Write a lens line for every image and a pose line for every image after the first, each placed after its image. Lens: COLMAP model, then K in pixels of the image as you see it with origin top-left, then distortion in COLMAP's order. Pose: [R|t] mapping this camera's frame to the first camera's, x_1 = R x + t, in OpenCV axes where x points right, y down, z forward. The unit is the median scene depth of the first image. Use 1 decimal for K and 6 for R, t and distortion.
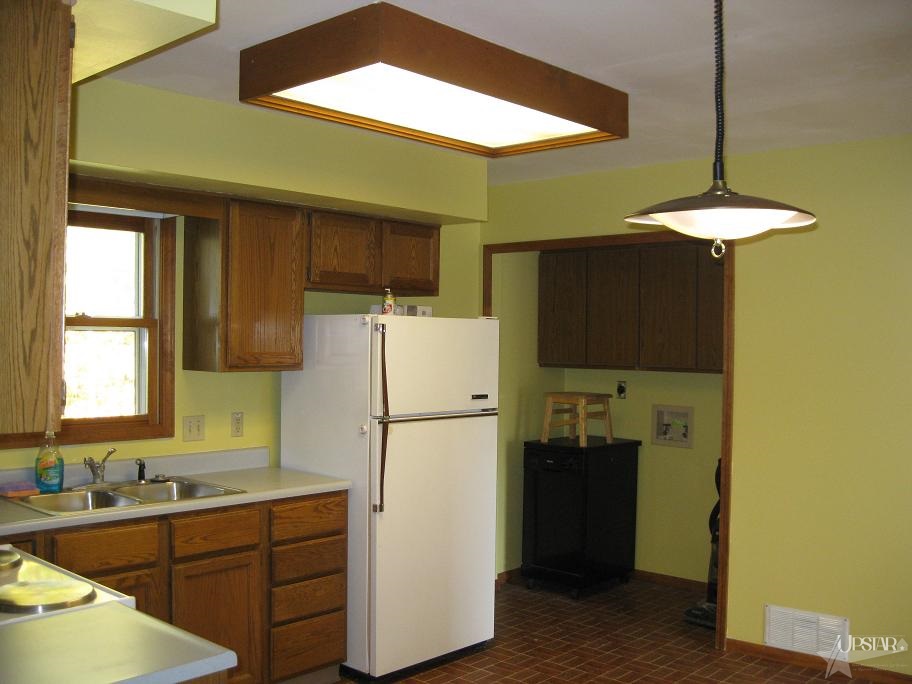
lens RADIAL K [[928.4, 0, 456.0], [0, 928.4, 342.0], [0, 0, 1]] dist [-0.201154, -0.004673]
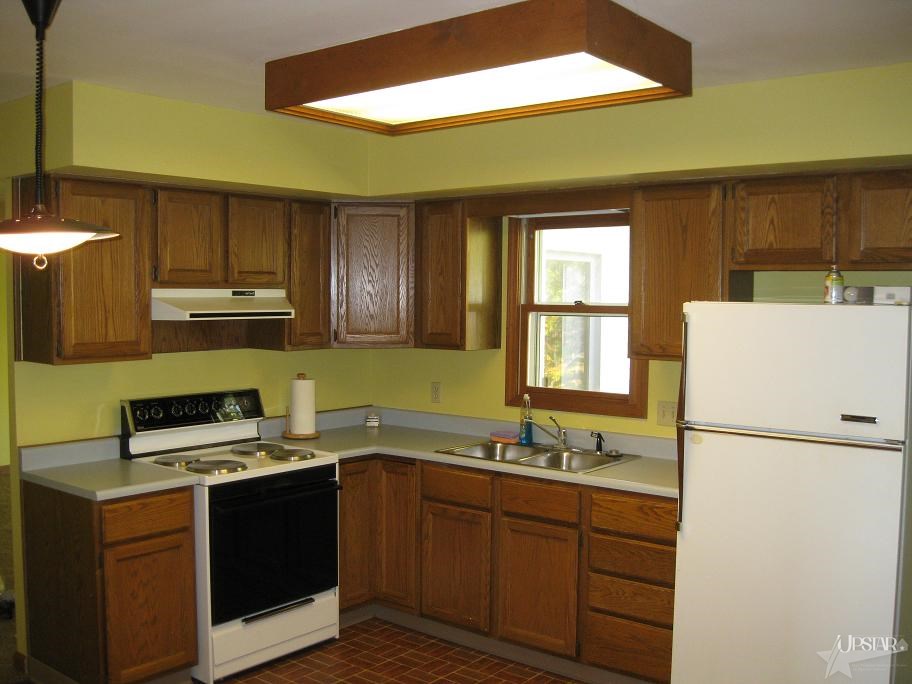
lens RADIAL K [[923.6, 0, 456.0], [0, 923.6, 342.0], [0, 0, 1]] dist [-0.123660, 0.000011]
pose [[0.041978, 0.037544, -0.998413, 0.768569], [-0.008035, 0.999274, 0.037239, -0.022657], [0.999086, 0.006459, 0.042249, 0.768324]]
